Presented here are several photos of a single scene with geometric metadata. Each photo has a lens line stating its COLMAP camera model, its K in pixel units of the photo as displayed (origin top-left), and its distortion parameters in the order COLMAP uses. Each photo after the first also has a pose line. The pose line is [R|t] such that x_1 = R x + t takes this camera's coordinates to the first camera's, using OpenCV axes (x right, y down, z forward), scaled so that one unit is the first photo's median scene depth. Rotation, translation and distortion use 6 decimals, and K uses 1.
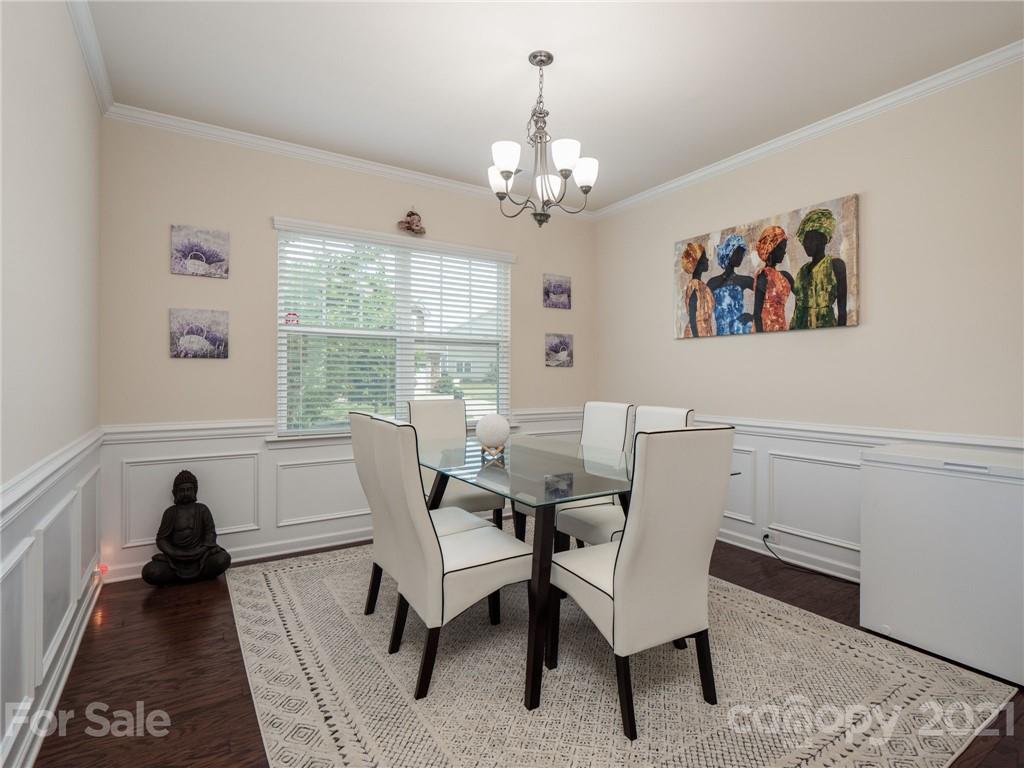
lens RADIAL K [[589.1, 0, 527.7], [0, 589.1, 379.6], [0, 0, 1]] dist [0.001108, -0.000247]
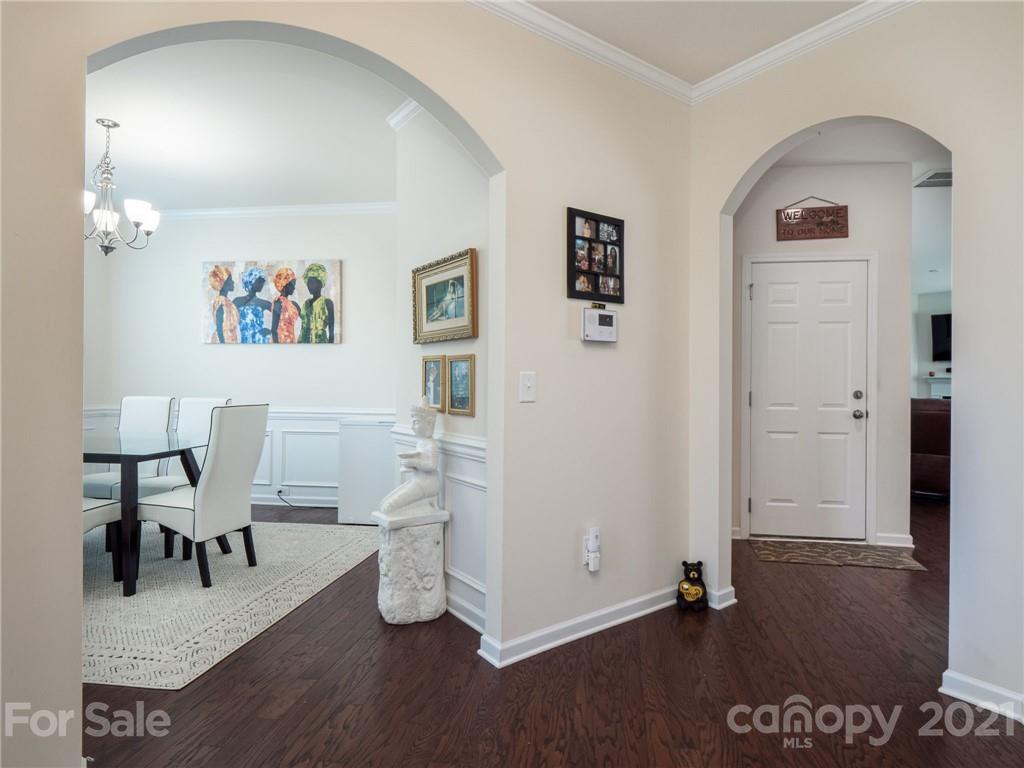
lens RADIAL K [[589.1, 0, 527.7], [0, 589.1, 379.6], [0, 0, 1]] dist [0.001108, -0.000247]
pose [[0.699207, 0.004627, 0.714904, -0.171081], [-0.005904, 0.999982, -0.000698, 0.001496], [-0.714895, -0.003733, 0.699222, -0.366063]]
